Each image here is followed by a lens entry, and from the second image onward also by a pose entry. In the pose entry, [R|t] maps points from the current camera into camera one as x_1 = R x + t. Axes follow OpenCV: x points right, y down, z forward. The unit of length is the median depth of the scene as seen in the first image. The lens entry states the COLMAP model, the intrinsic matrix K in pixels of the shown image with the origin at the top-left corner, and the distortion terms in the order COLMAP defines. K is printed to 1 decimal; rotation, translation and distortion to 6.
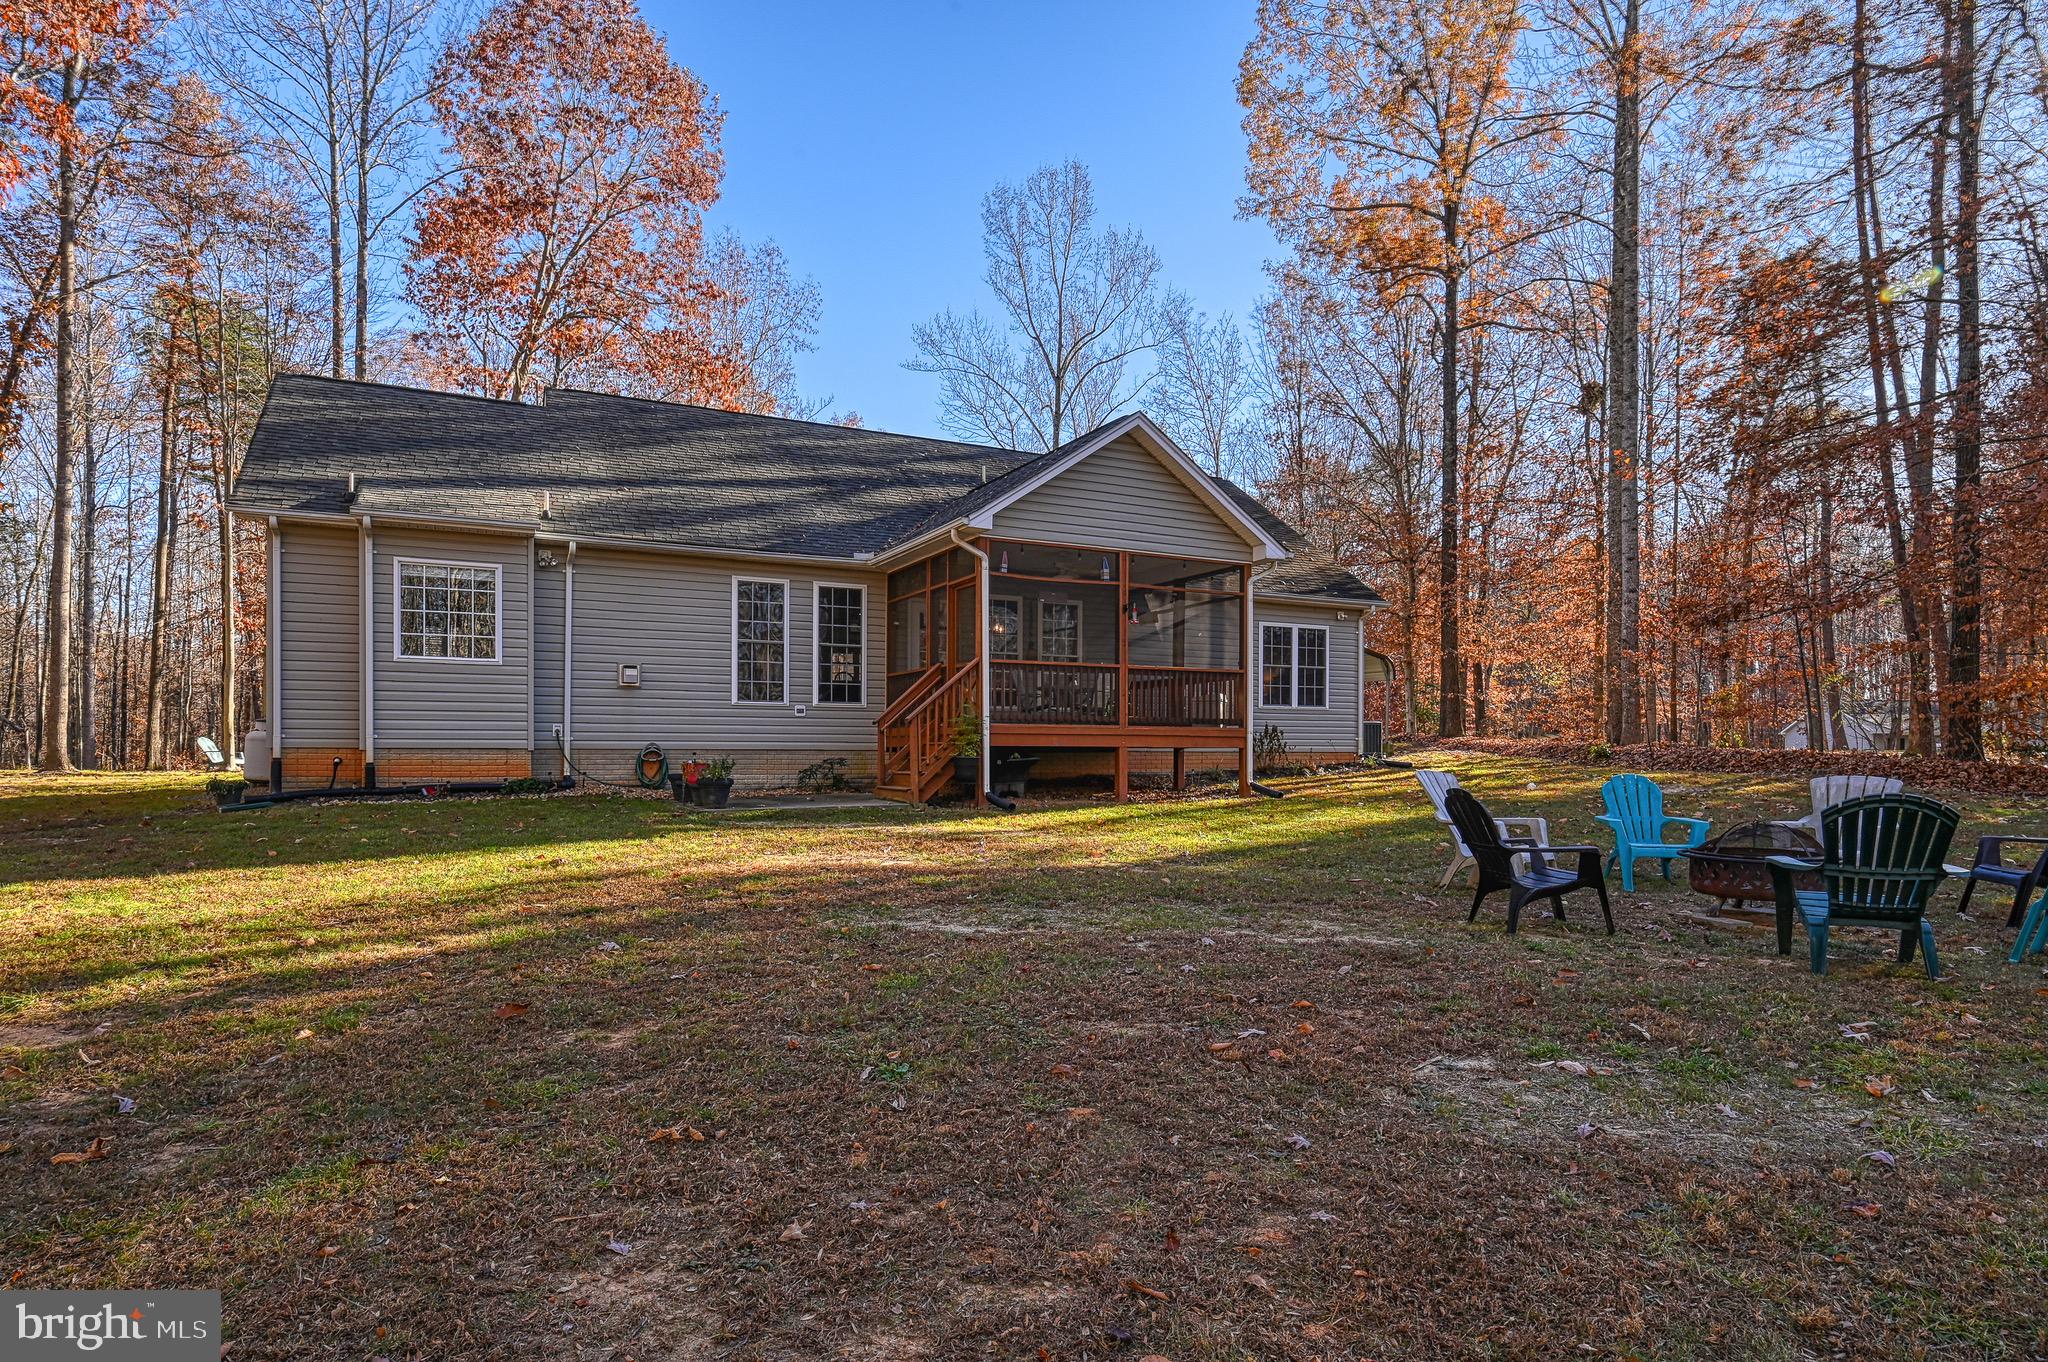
lens RADIAL K [[1123.3, 0, 1030.6], [0, 1123.3, 679.2], [0, 0, 1]] dist [-0.002361, -0.000659]
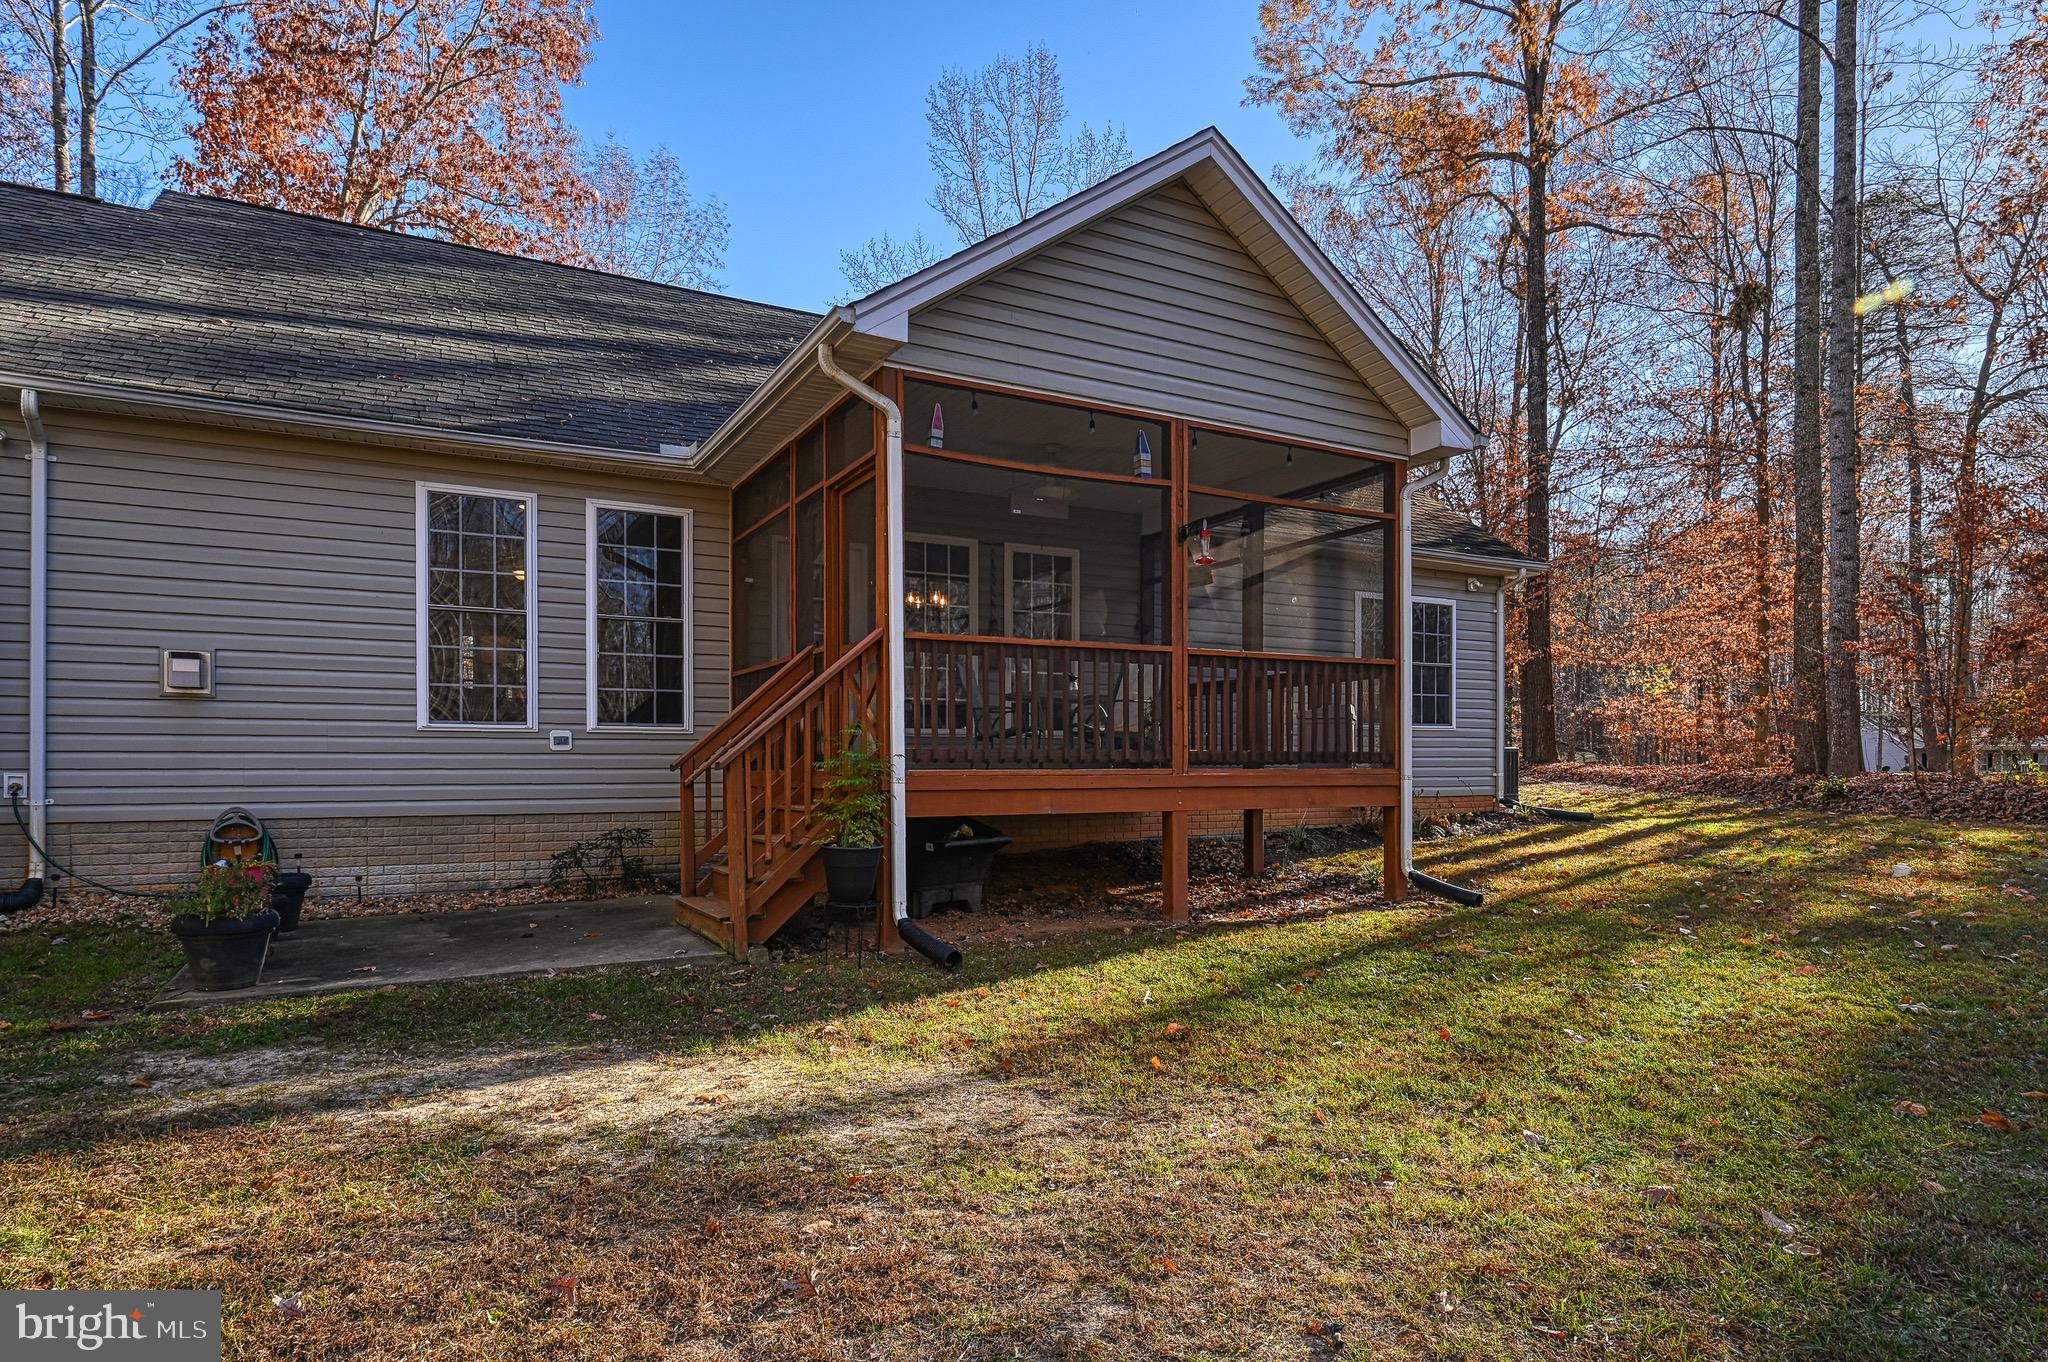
lens RADIAL K [[1123.3, 0, 1013.7], [0, 1123.3, 694.1], [0, 0, 1]] dist [-0.002361, -0.000659]
pose [[0.999730, -0.004391, 0.022814, -0.002242], [0.004425, 0.999989, -0.001439, 0.008026], [-0.022807, 0.001539, 0.999739, 0.466319]]
